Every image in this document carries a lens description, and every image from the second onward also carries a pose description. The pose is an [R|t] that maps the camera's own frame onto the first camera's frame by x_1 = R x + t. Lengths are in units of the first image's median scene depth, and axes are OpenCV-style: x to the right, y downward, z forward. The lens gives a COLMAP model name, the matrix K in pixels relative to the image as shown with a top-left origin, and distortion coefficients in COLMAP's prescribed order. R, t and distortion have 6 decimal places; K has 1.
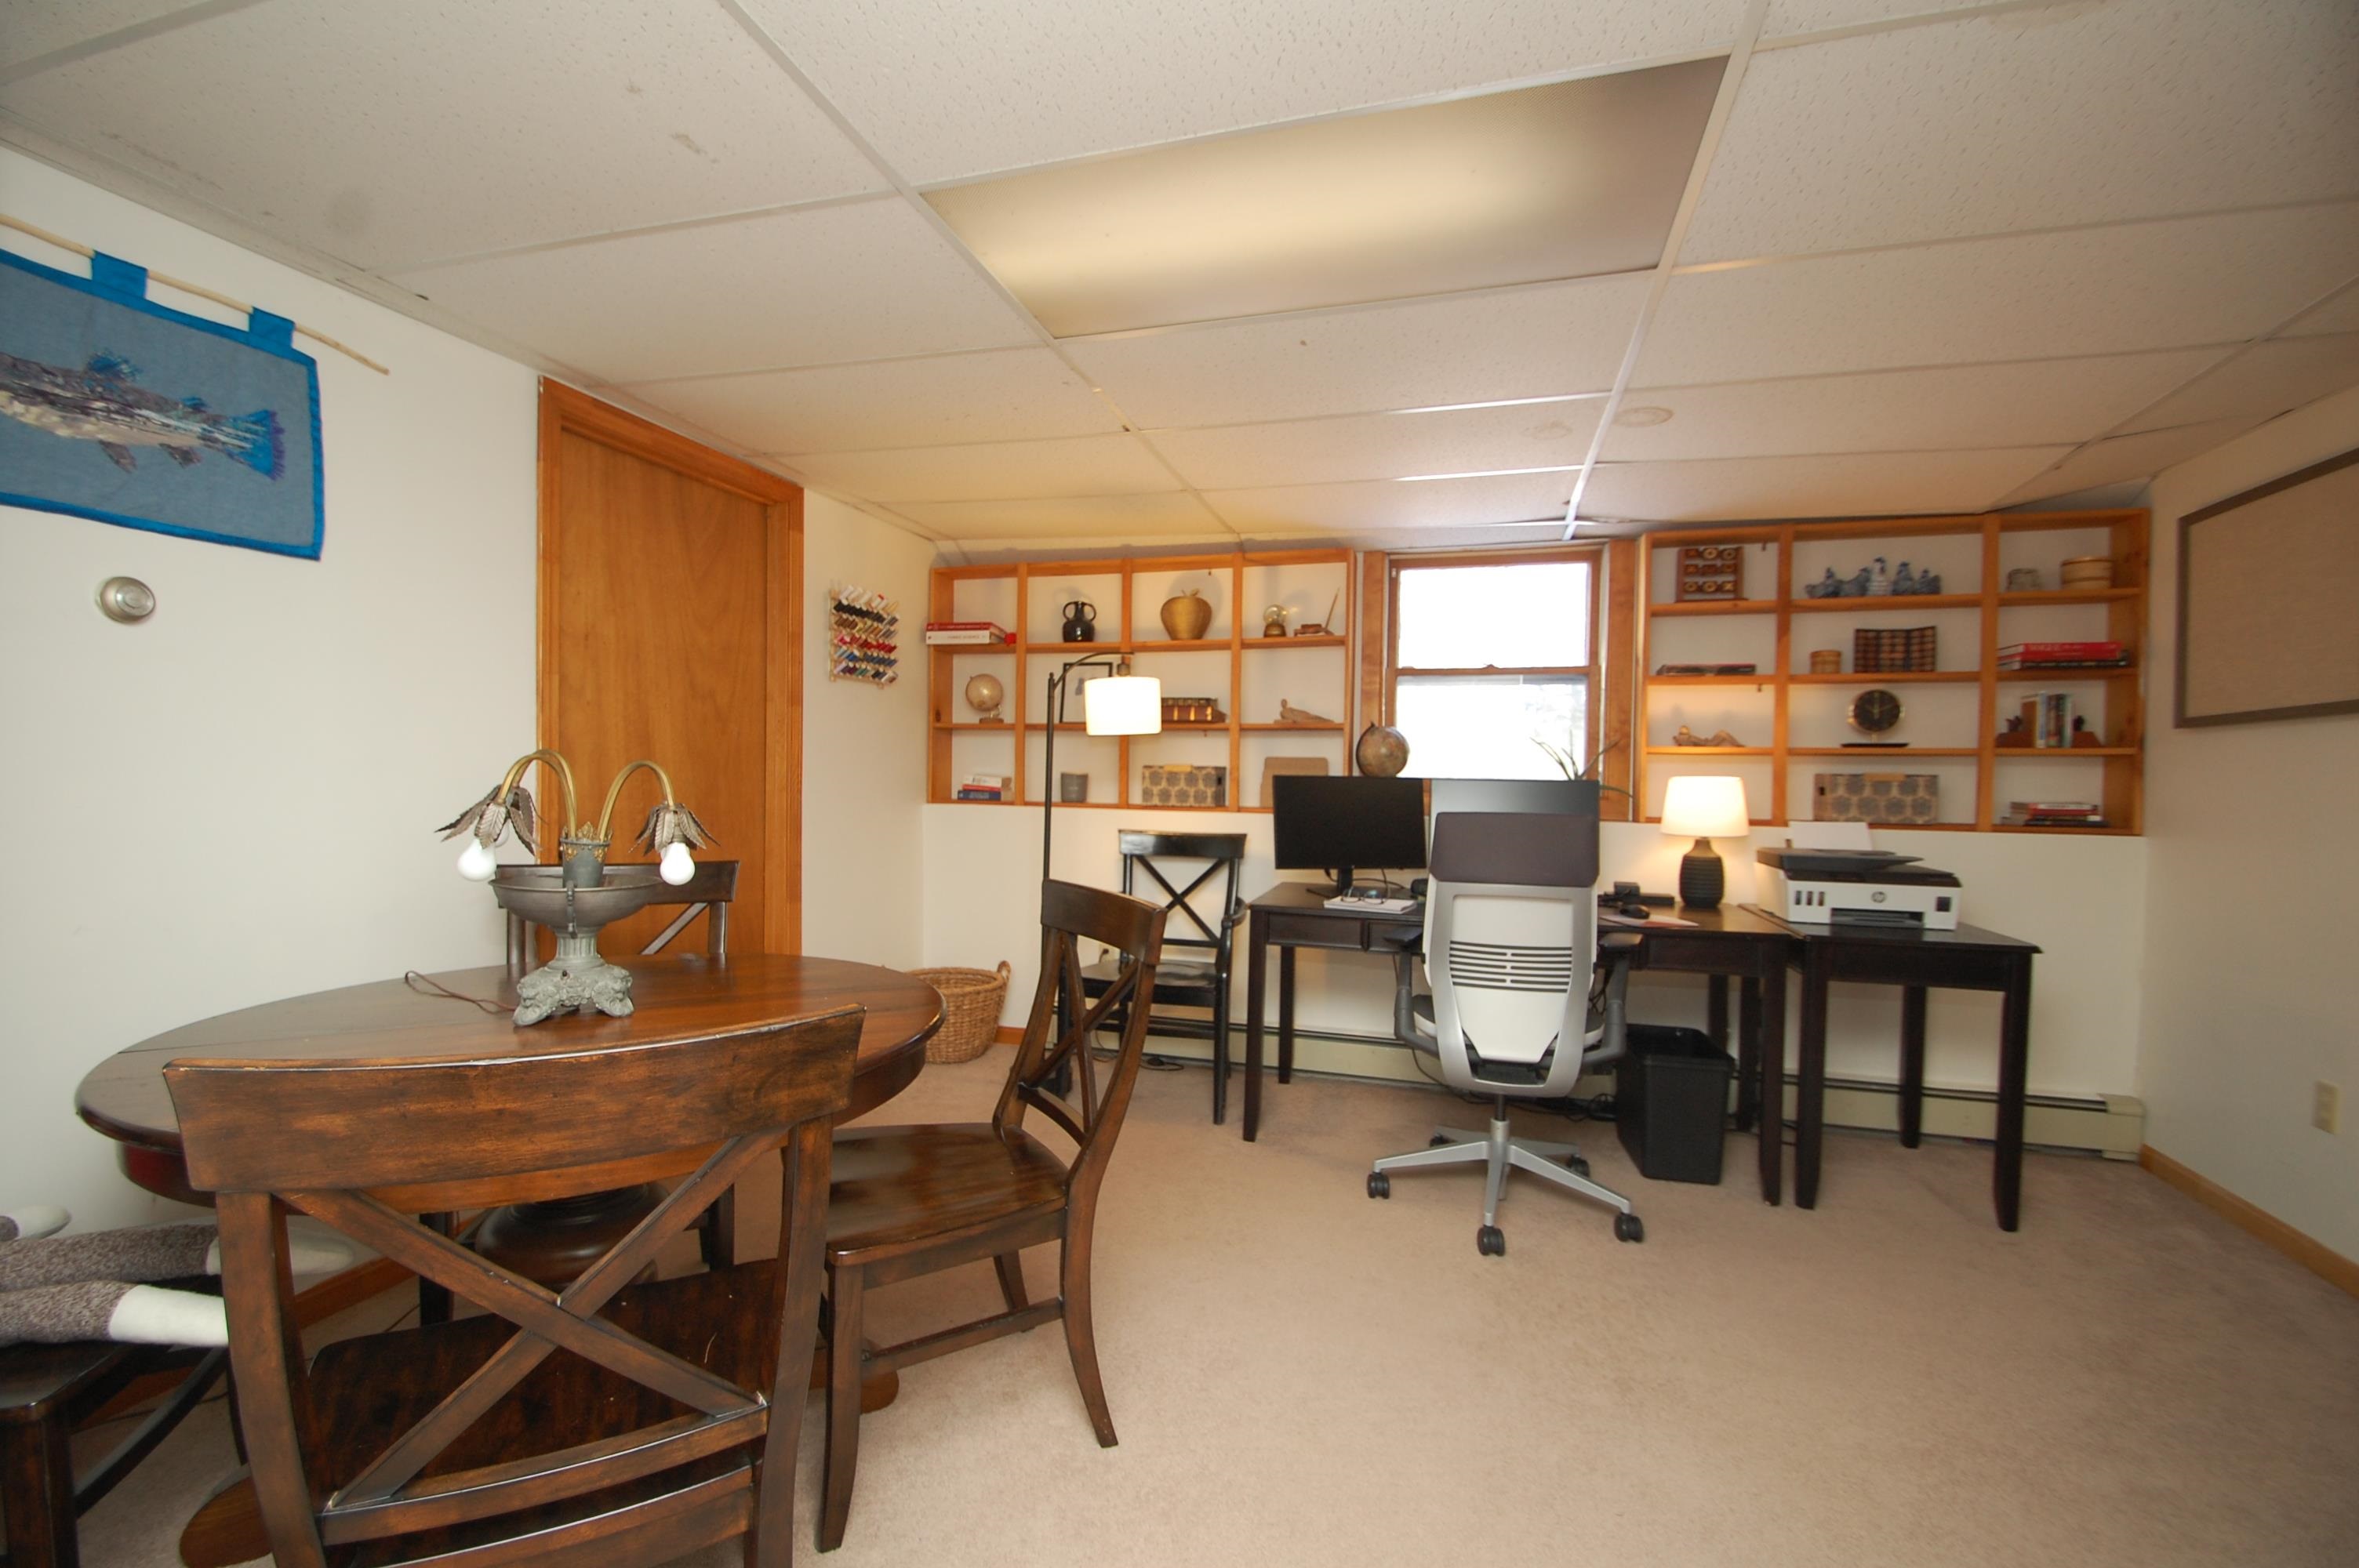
lens RADIAL K [[1023.2, 0, 1173.8], [0, 1023.2, 782.5], [0, 0, 1]] dist [-0.012278, -0.004106]
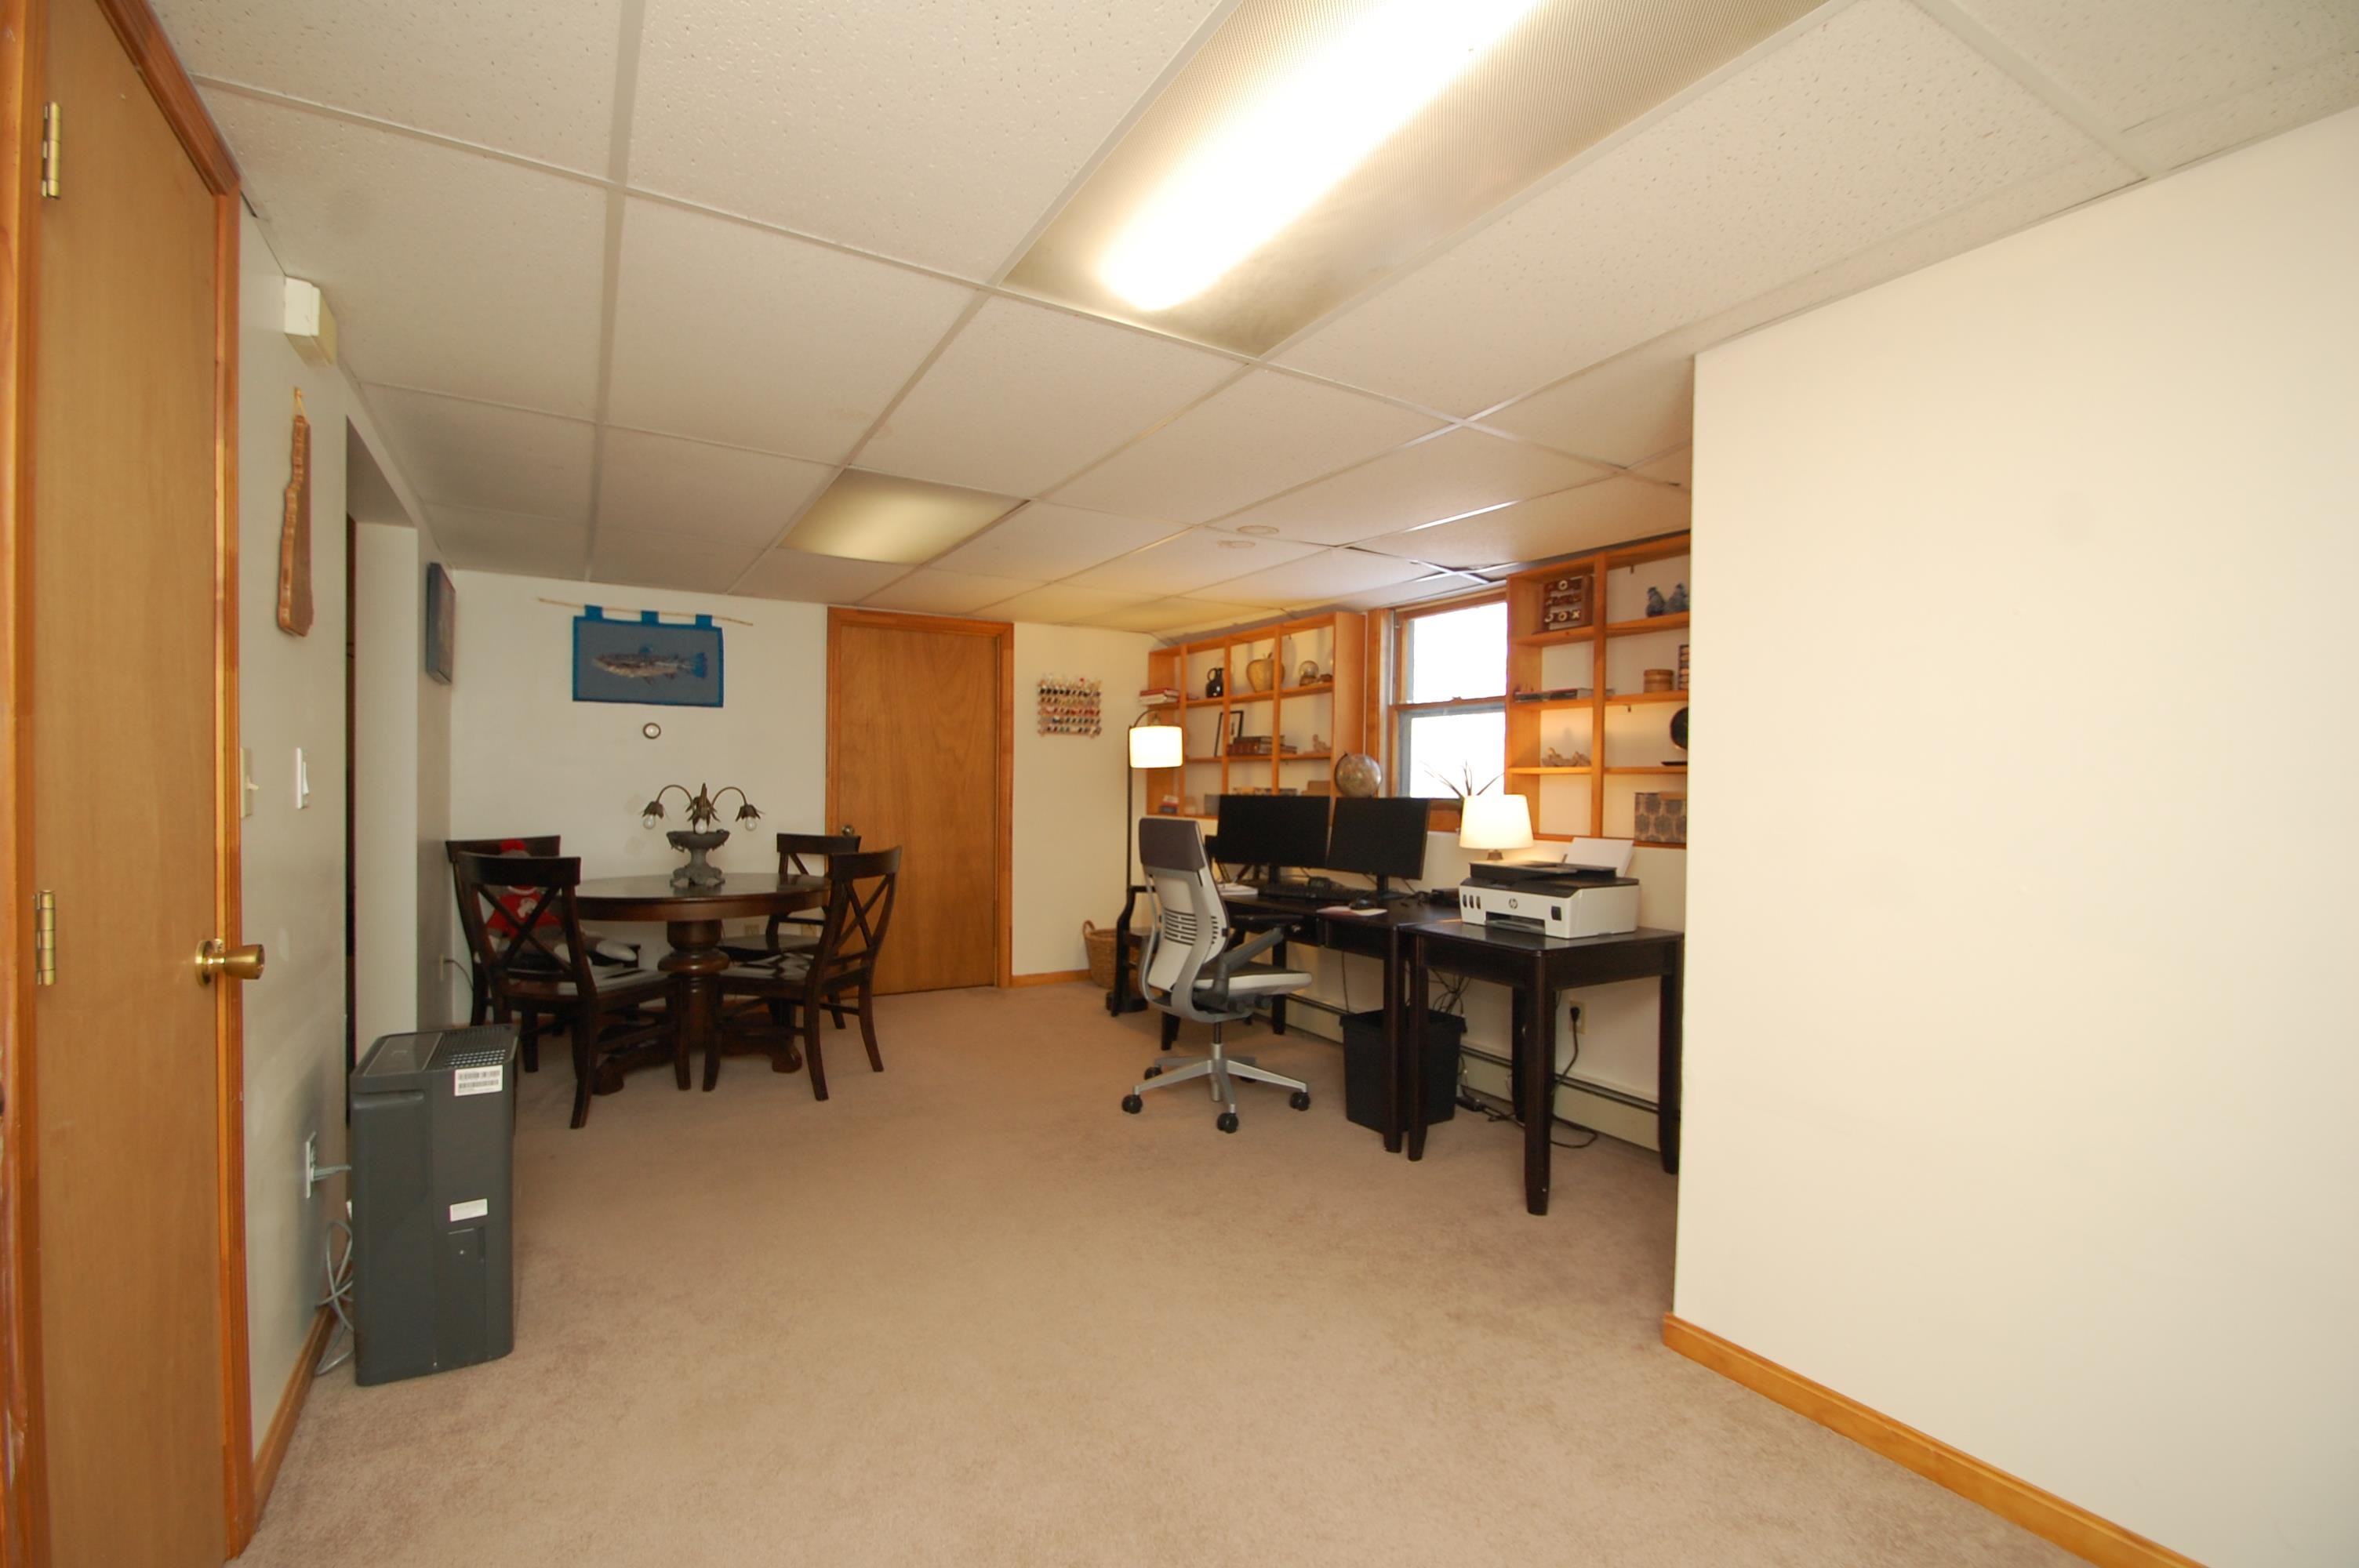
lens RADIAL K [[1023.2, 0, 1163.5], [0, 1023.2, 787.5], [0, 0, 1]] dist [-0.012278, -0.004106]
pose [[0.730746, -0.005464, -0.682628, 0.980912], [-0.008031, 0.999830, -0.016600, 0.007215], [0.682602, 0.017612, 0.730578, -0.057053]]
